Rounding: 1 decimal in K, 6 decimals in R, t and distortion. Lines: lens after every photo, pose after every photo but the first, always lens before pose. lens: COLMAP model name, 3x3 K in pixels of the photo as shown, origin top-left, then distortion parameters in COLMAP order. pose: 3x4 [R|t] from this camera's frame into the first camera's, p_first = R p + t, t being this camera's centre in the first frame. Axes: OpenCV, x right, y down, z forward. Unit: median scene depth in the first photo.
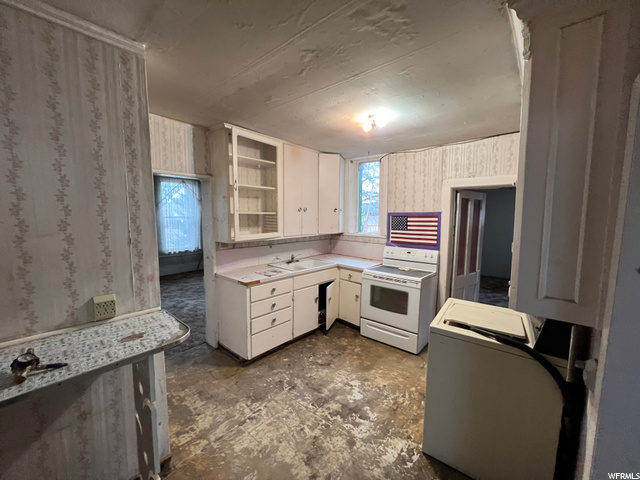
lens RADIAL K [[242.2, 0, 317.4], [0, 242.2, 238.6], [0, 0, 1]] dist [0.000931, 0.000486]
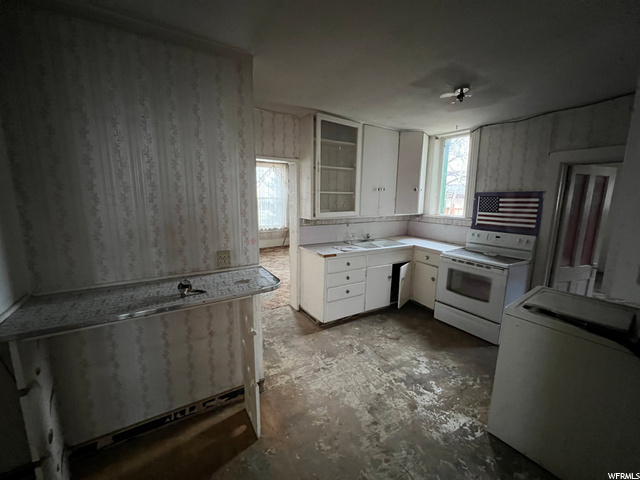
lens RADIAL K [[252.0, 0, 321.1], [0, 252.0, 240.2], [0, 0, 1]] dist [-0.007607, 0.000455]
pose [[0.953315, 0.052846, -0.297318, 0.034467], [-0.034946, 0.997260, 0.065206, 0.039019], [0.299949, -0.051772, 0.952549, -0.109288]]
